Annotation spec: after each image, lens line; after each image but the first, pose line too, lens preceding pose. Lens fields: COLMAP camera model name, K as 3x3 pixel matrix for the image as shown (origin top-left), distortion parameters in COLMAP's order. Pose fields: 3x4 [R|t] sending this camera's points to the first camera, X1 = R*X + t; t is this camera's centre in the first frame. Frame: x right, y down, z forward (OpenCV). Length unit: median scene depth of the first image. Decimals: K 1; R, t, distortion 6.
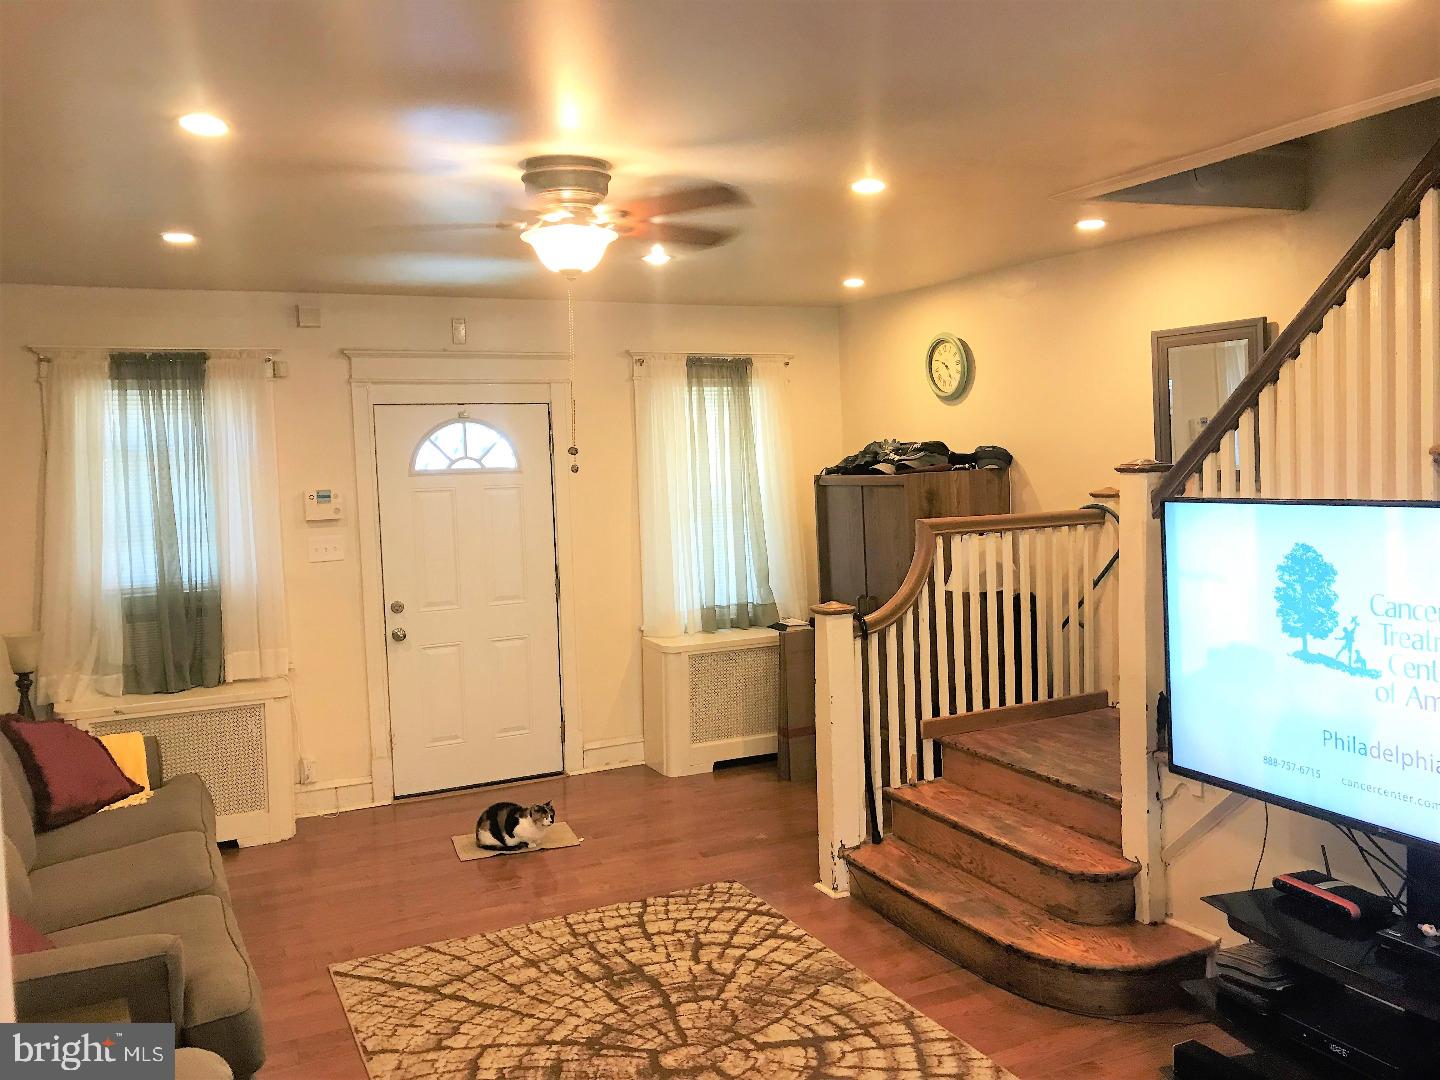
lens RADIAL K [[1181.6, 0, 720.0], [0, 1181.6, 540.0], [0, 0, 1]] dist [0.028357, 0.003222]
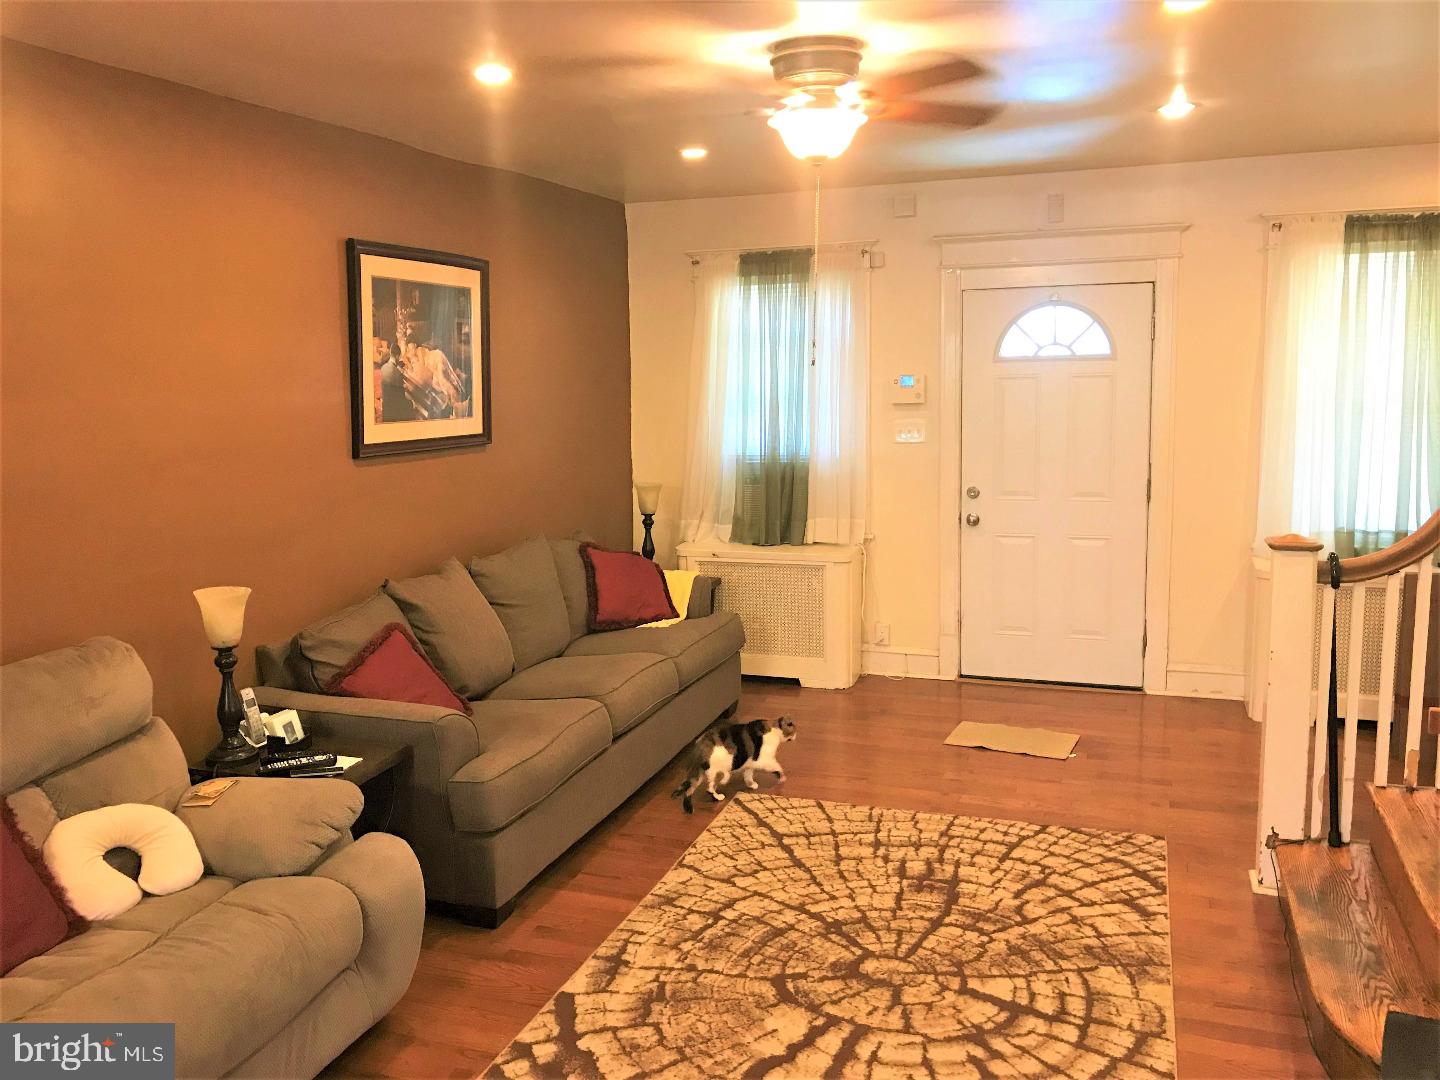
lens RADIAL K [[1181.6, 0, 720.0], [0, 1181.6, 540.0], [0, 0, 1]] dist [0.028357, 0.003222]
pose [[0.707822, 0.121390, -0.695882, 0.409853], [-0.050402, 0.991292, 0.121654, -0.022284], [0.704590, -0.051035, 0.707777, 0.182350]]
